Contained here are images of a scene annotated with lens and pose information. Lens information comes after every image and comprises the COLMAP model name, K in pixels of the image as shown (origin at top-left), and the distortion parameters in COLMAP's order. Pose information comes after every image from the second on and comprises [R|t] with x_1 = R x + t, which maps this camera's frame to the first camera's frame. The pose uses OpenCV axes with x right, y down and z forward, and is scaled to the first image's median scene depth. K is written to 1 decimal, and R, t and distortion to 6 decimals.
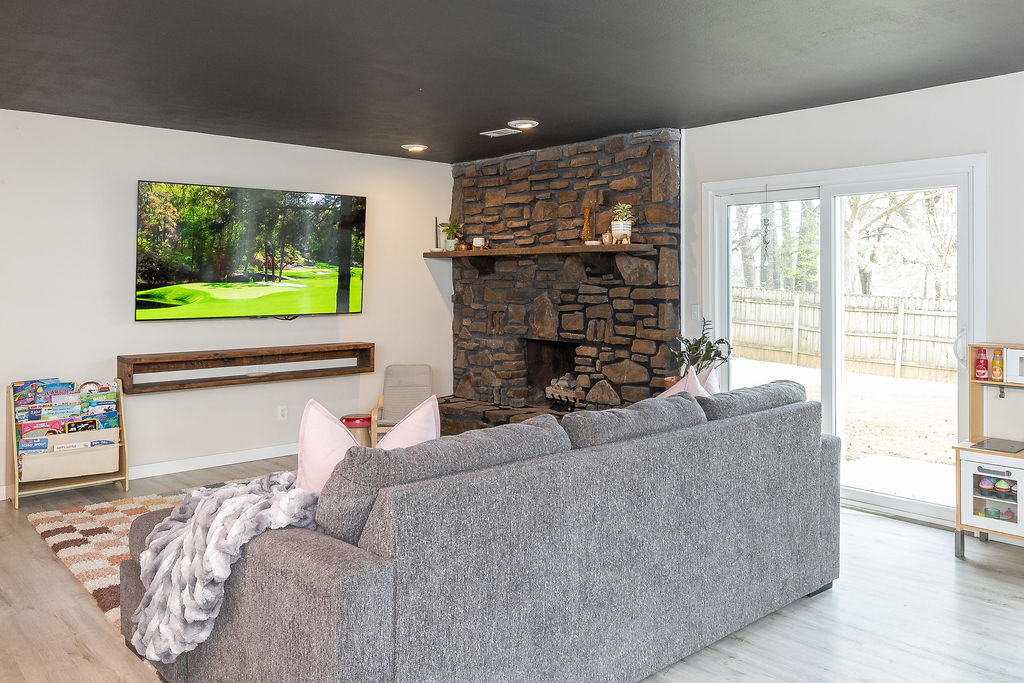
lens RADIAL K [[805.5, 0, 592.6], [0, 805.5, 283.5], [0, 0, 1]] dist [-0.000828, 0.003793]
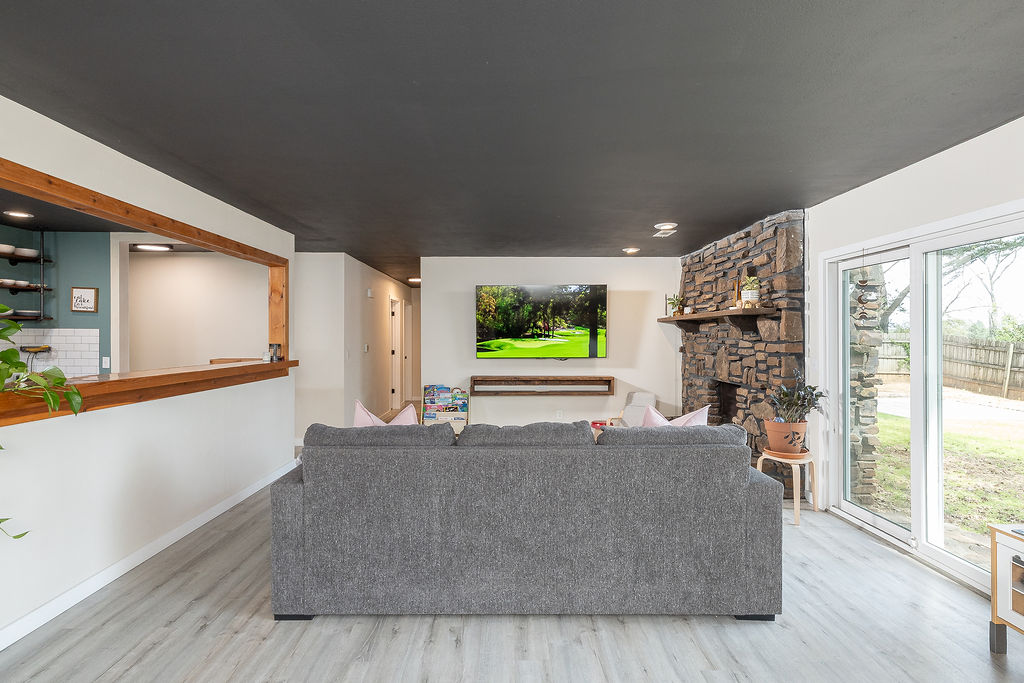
lens RADIAL K [[512.0, 0, 512.0], [0, 512.0, 341.5], [0, 0, 1]] dist [0.000654, 0.000046]
pose [[0.716423, 0.005890, -0.697642, 0.319222], [-0.002423, 0.999979, 0.005954, -0.001071], [0.697662, -0.002575, 0.716422, 0.159172]]
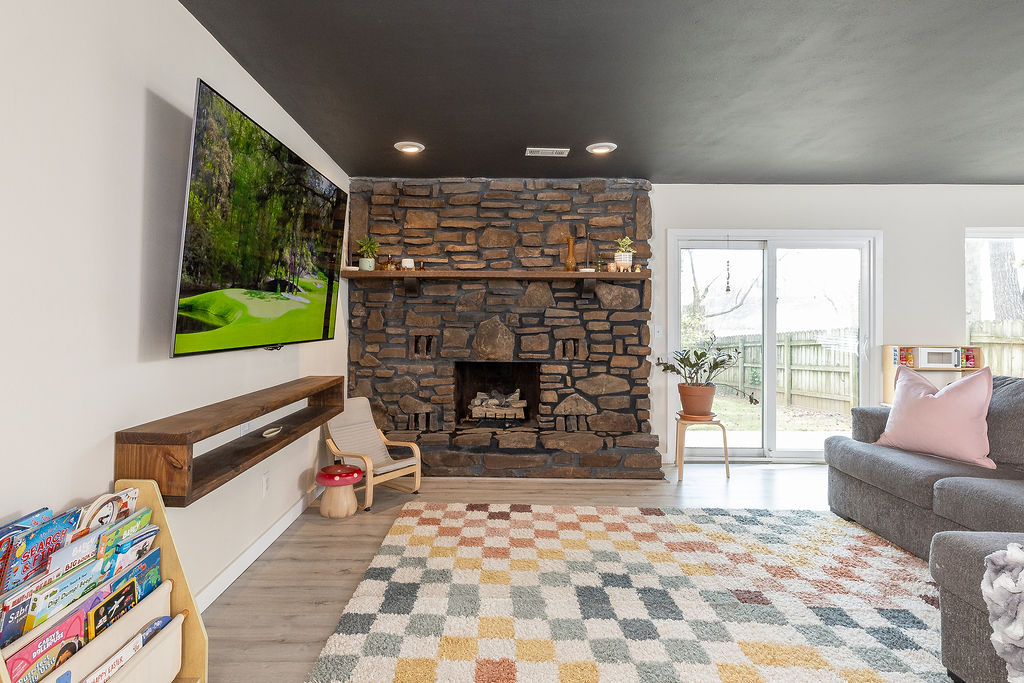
lens RADIAL K [[526.7, 0, 513.9], [0, 526.7, 316.4], [0, 0, 1]] dist [0.001020, 0.000217]
pose [[0.709790, 0.010985, 0.704327, -0.585749], [-0.003457, 0.999921, -0.012112, 0.022153], [-0.704404, 0.006162, 0.709772, 0.559448]]
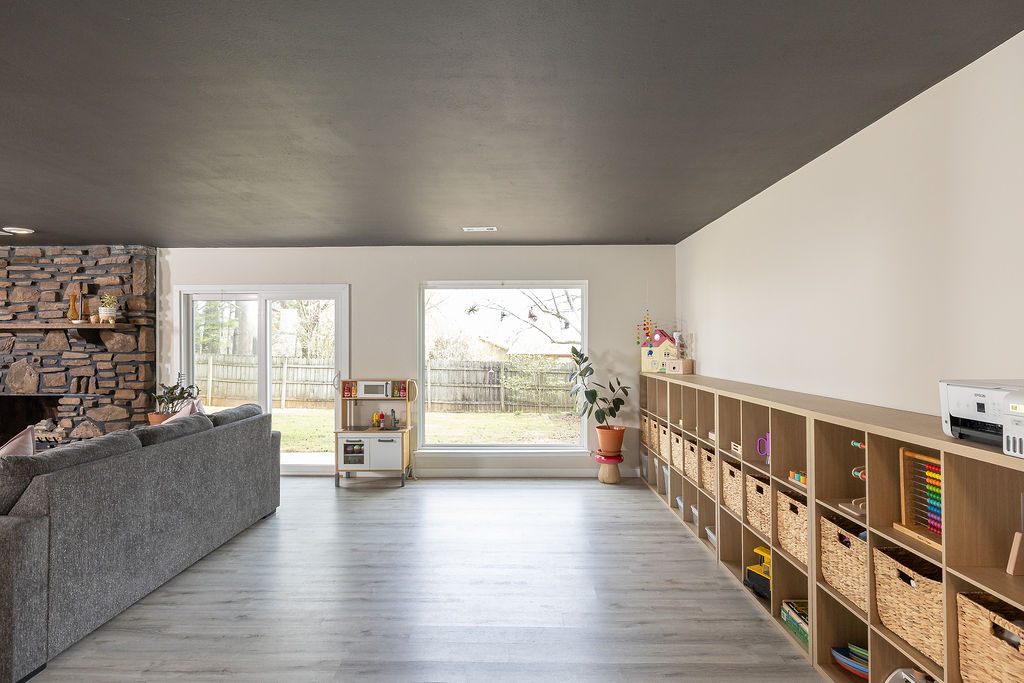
lens RADIAL K [[534.1, 0, 512.0], [0, 534.1, 341.5], [0, 0, 1]] dist [-0.002160, -0.001174]
pose [[0.710641, 0.002981, 0.703549, -0.115795], [0.004774, 0.999948, -0.009059, -0.004582], [-0.703539, 0.009796, 0.710589, -0.170990]]
